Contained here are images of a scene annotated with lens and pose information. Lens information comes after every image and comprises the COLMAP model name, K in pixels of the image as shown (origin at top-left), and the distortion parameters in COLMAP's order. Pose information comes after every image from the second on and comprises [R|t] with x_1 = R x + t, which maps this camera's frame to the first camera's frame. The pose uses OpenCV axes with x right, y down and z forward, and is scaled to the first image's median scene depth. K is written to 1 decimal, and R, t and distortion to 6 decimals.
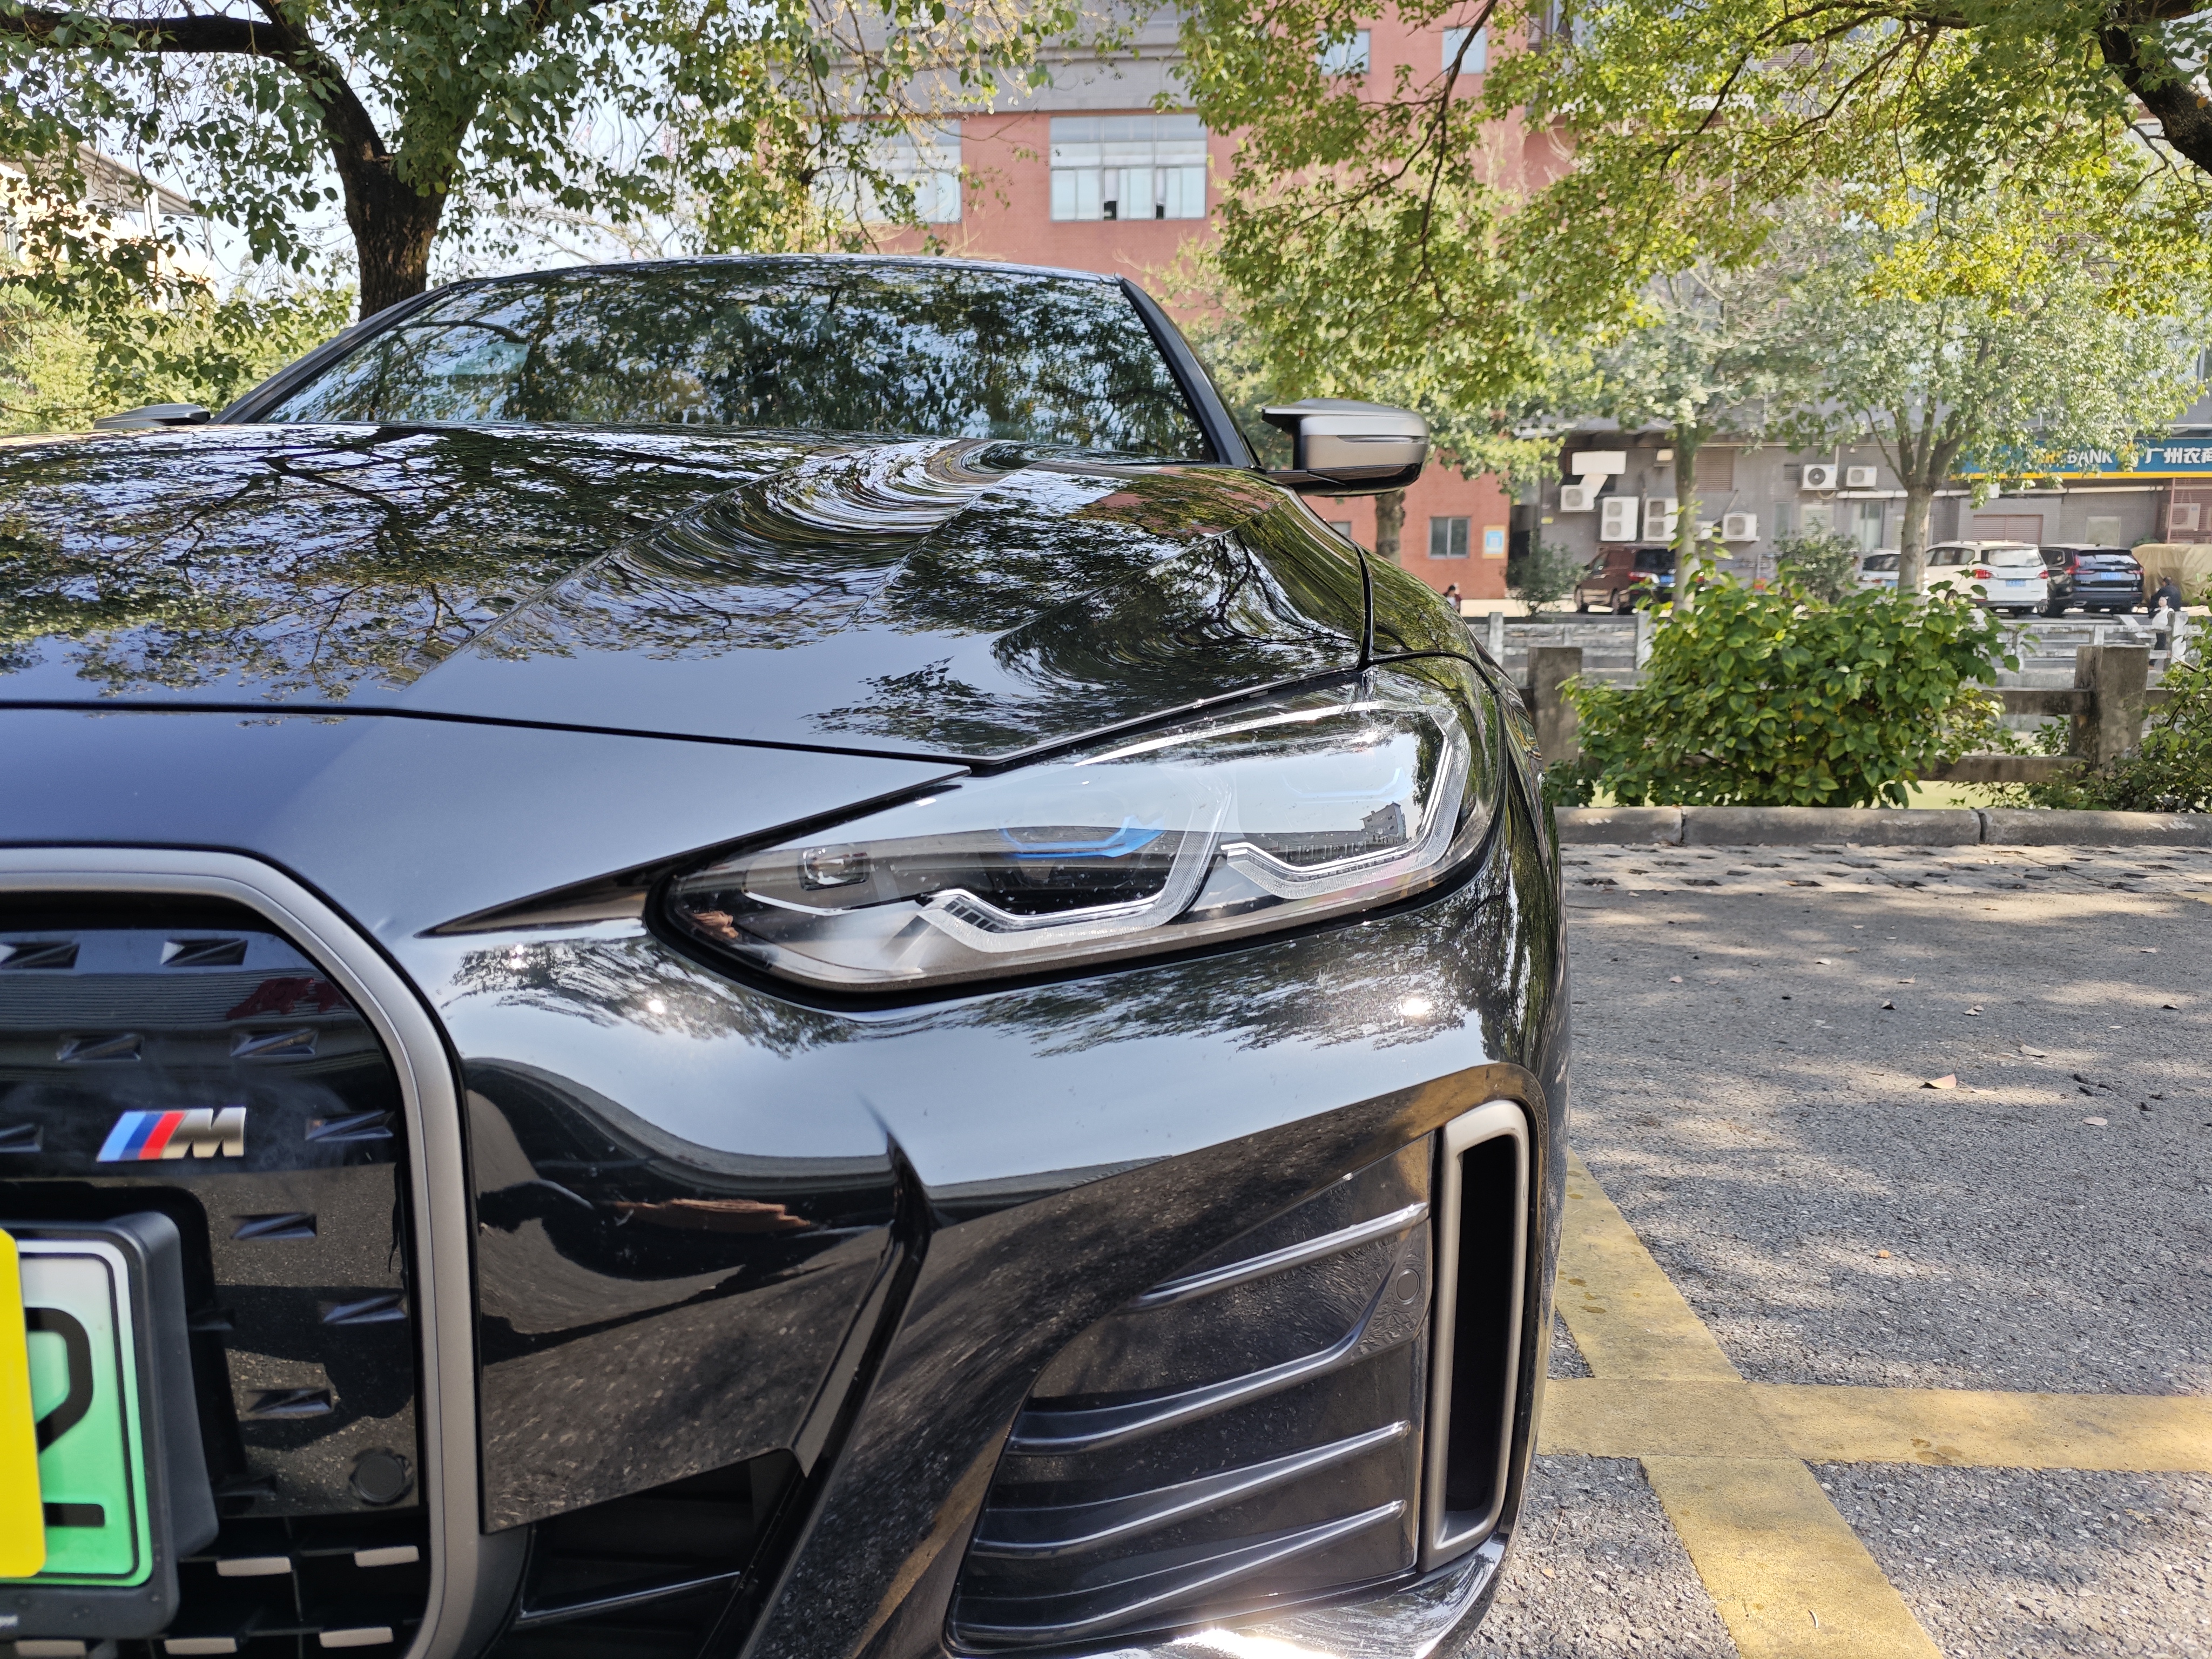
lens RADIAL K [[1636.2, 0, 1096.5], [0, 1636.2, 823.3], [0, 0, 1]] dist [-0.013761, -0.007046]
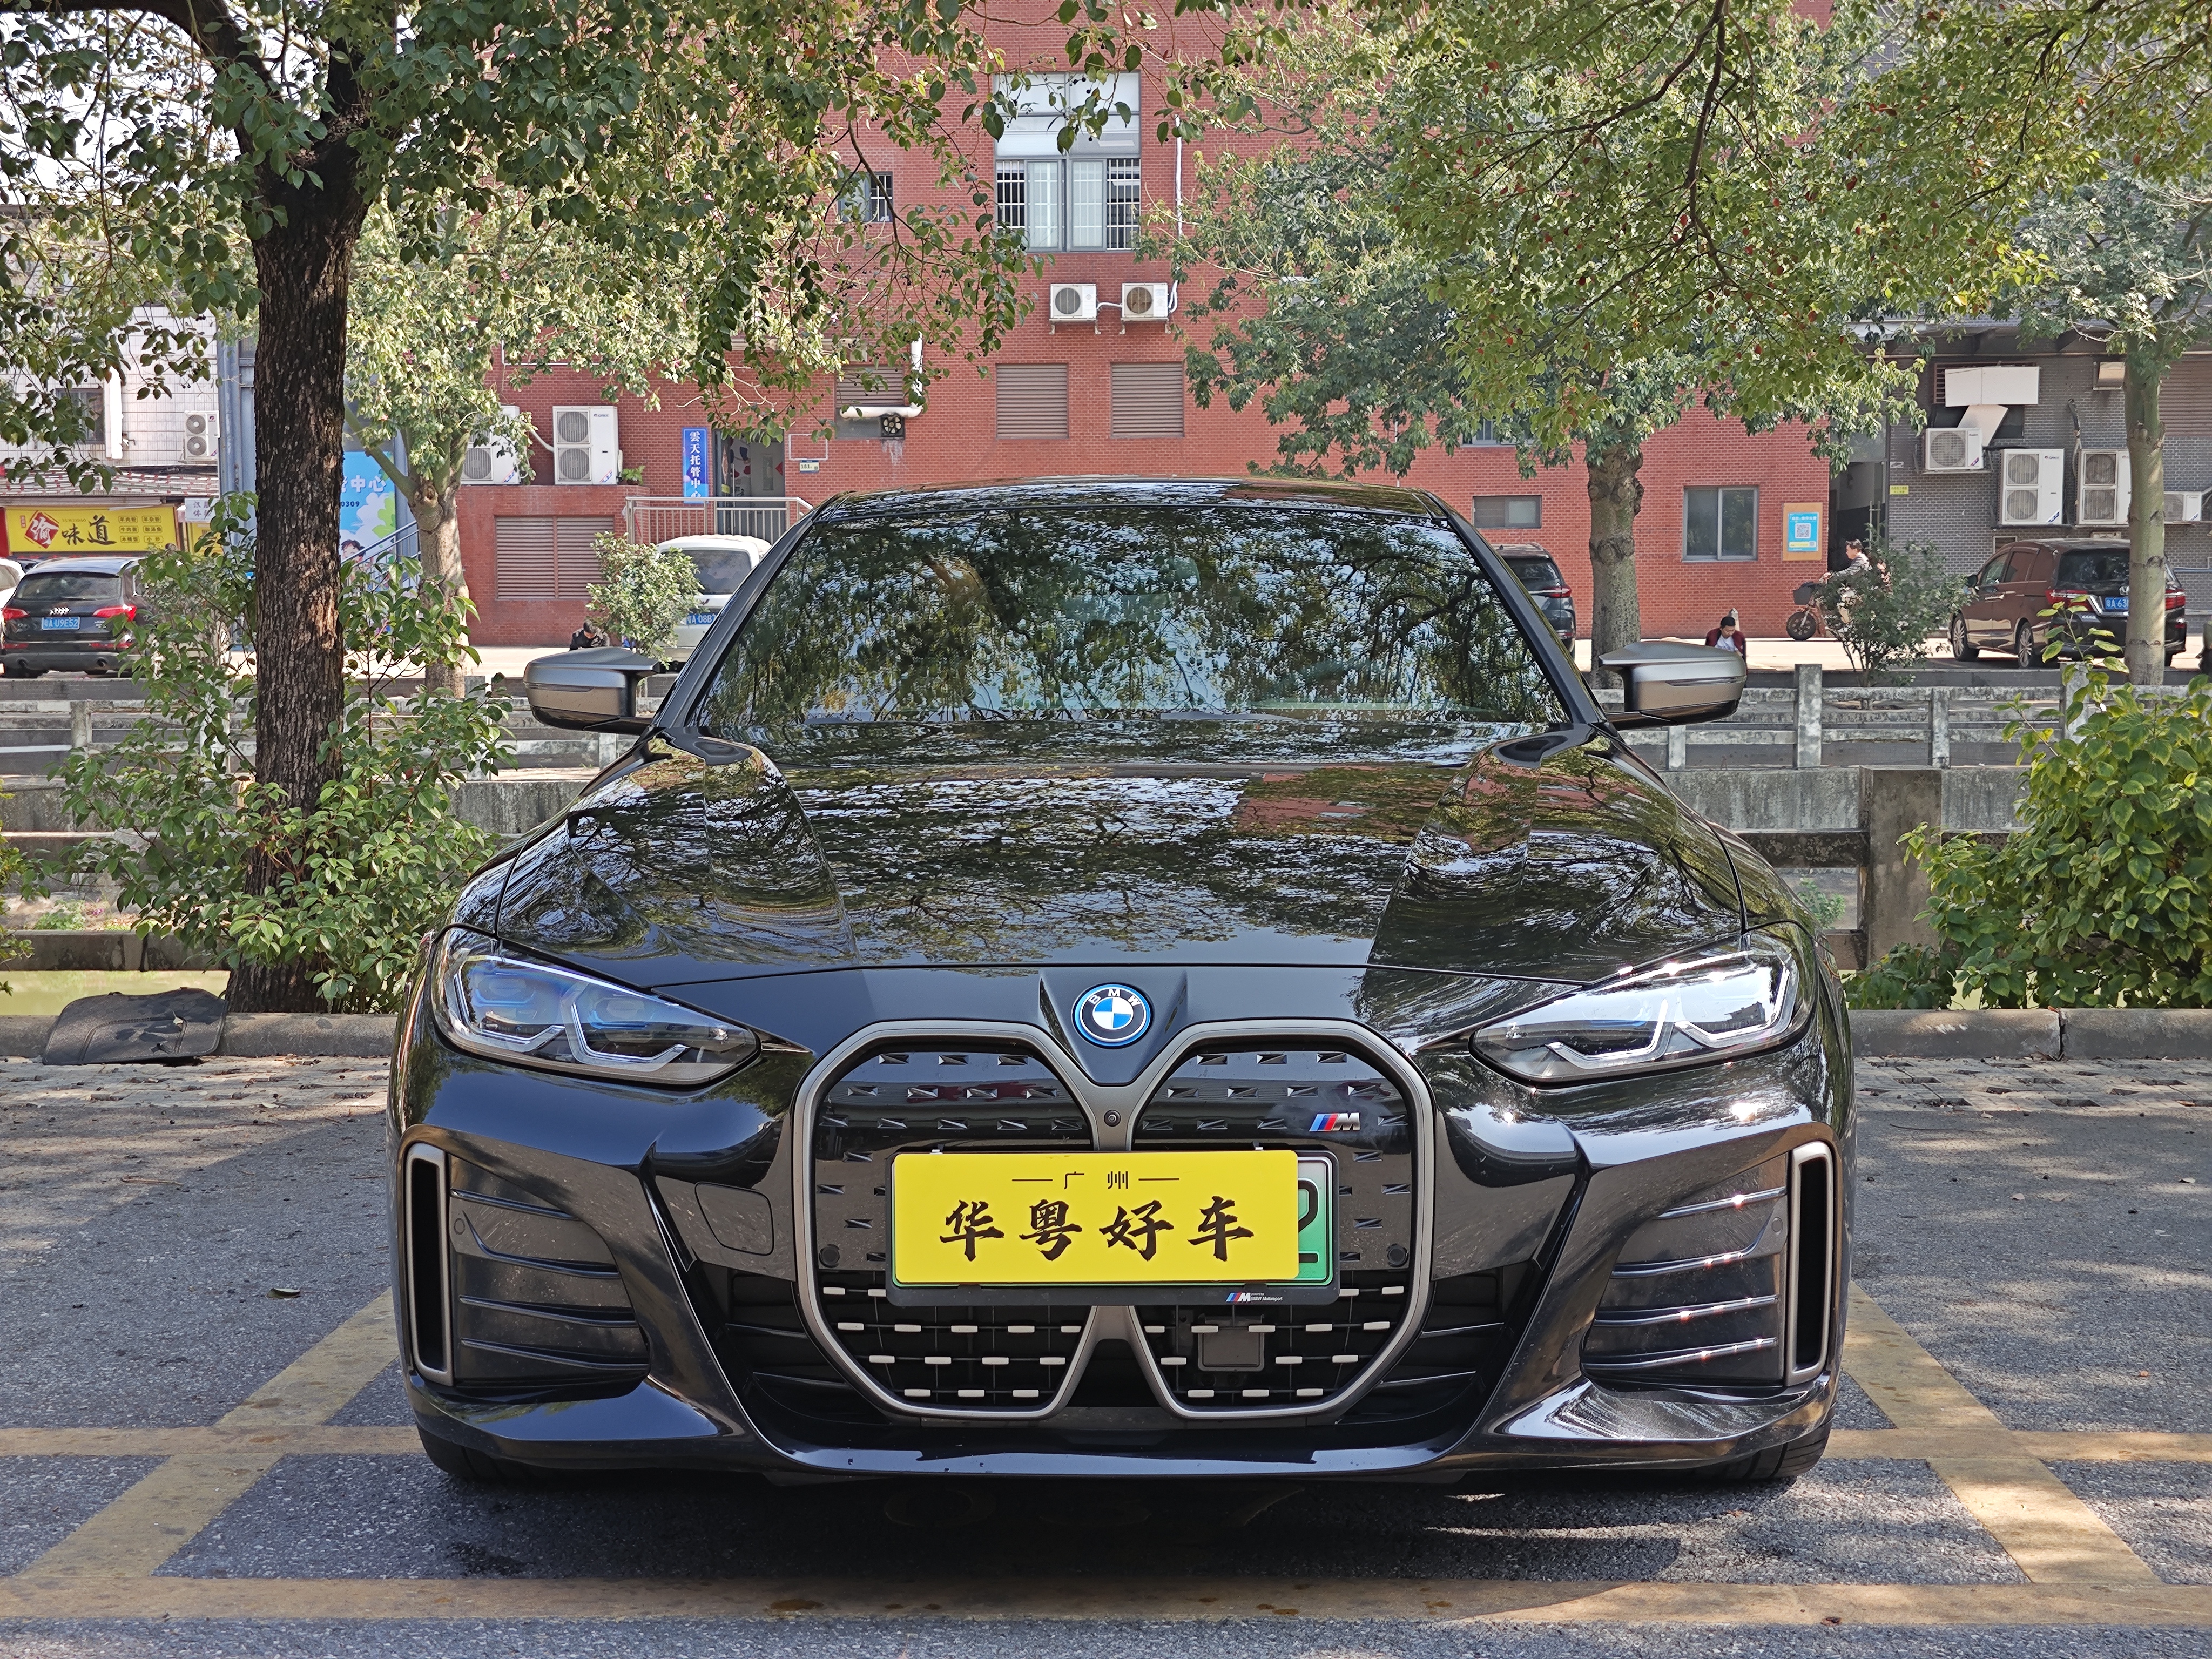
lens RADIAL K [[3183.2, 0, 1021.8], [0, 3183.2, 825.8], [0, 0, 1]] dist [0.128898, -0.546422]
pose [[0.999981, -0.005444, -0.002933, -0.104486], [0.005224, 0.997502, -0.070448, 0.006472], [0.003309, 0.070431, 0.997511, -0.430474]]
